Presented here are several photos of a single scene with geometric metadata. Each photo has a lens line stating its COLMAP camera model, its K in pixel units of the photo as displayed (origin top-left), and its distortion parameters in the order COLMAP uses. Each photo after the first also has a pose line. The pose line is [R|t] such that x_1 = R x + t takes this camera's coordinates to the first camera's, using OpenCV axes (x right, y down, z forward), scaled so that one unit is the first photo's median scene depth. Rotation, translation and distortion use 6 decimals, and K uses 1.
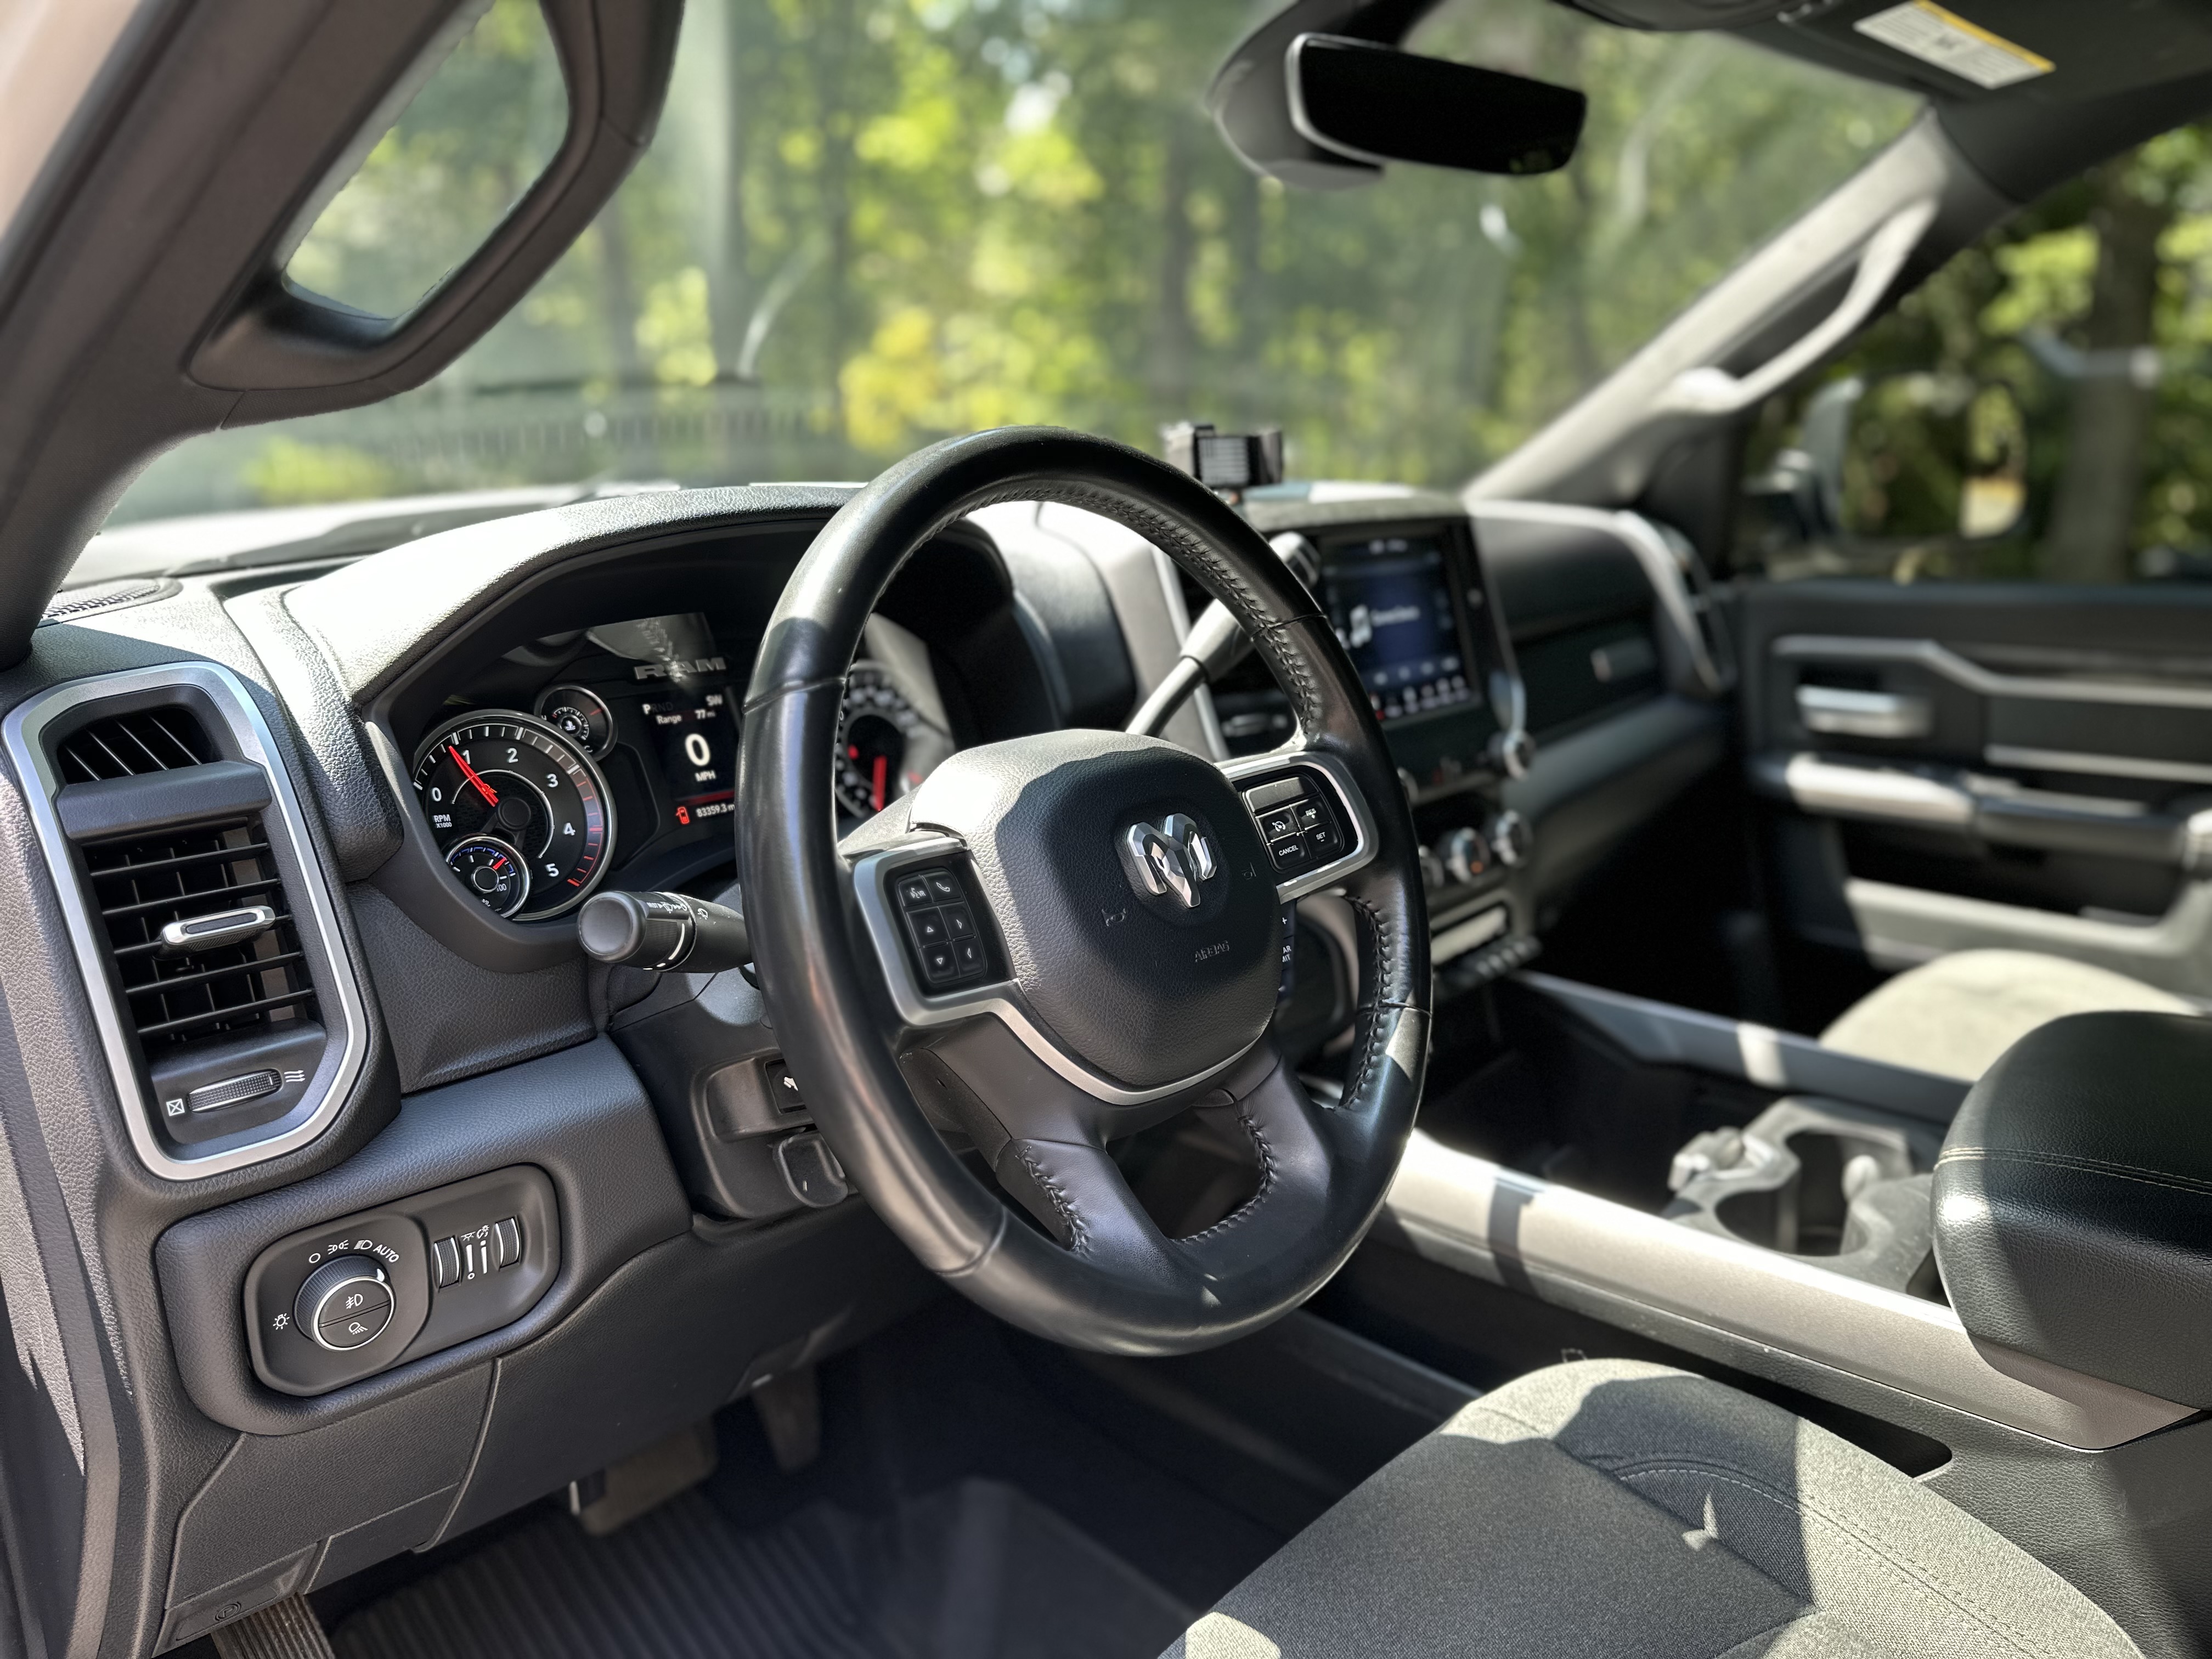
lens RADIAL K [[1519.4, 0, 1106.0], [0, 1519.4, 829.5], [0, 0, 1]] dist [0.001784, 0.000746]
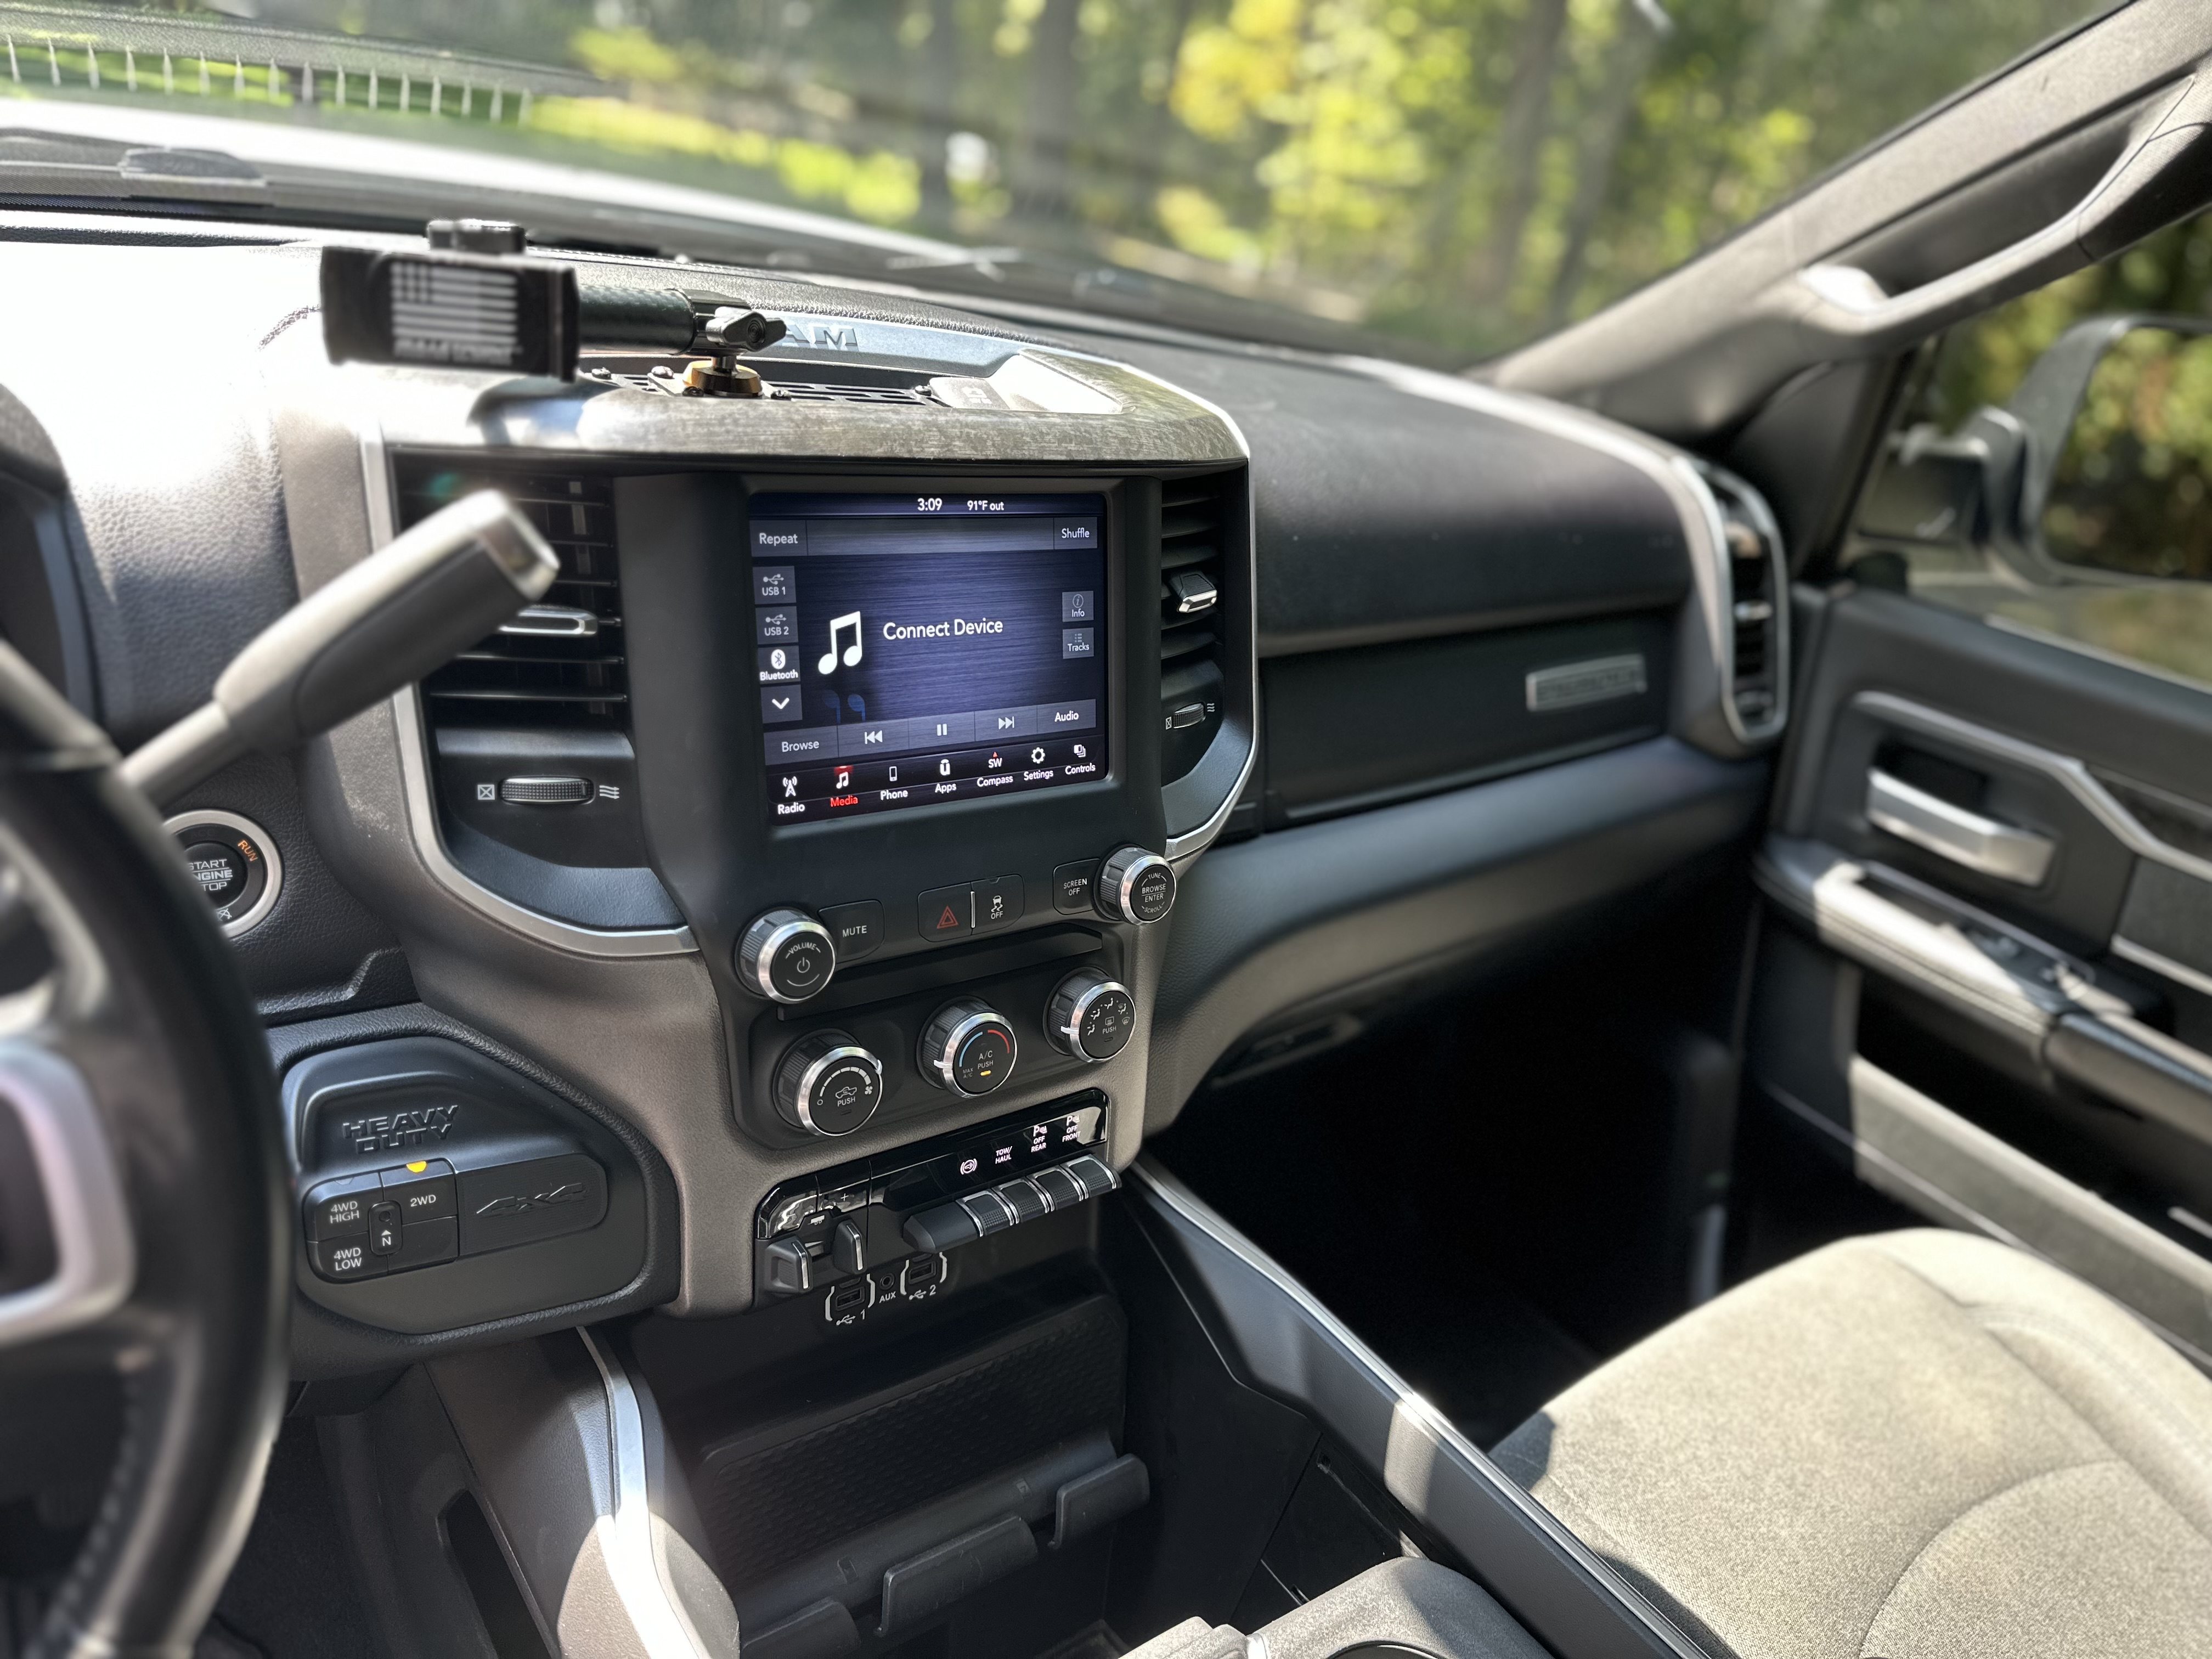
lens RADIAL K [[1519.4, 0, 1106.0], [0, 1519.4, 829.5], [0, 0, 1]] dist [0.001784, 0.000746]
pose [[0.963413, 0.230831, -0.136207, 0.229753], [-0.203172, 0.960420, 0.190567, -0.126776], [0.174805, -0.155921, 0.972179, 0.284148]]
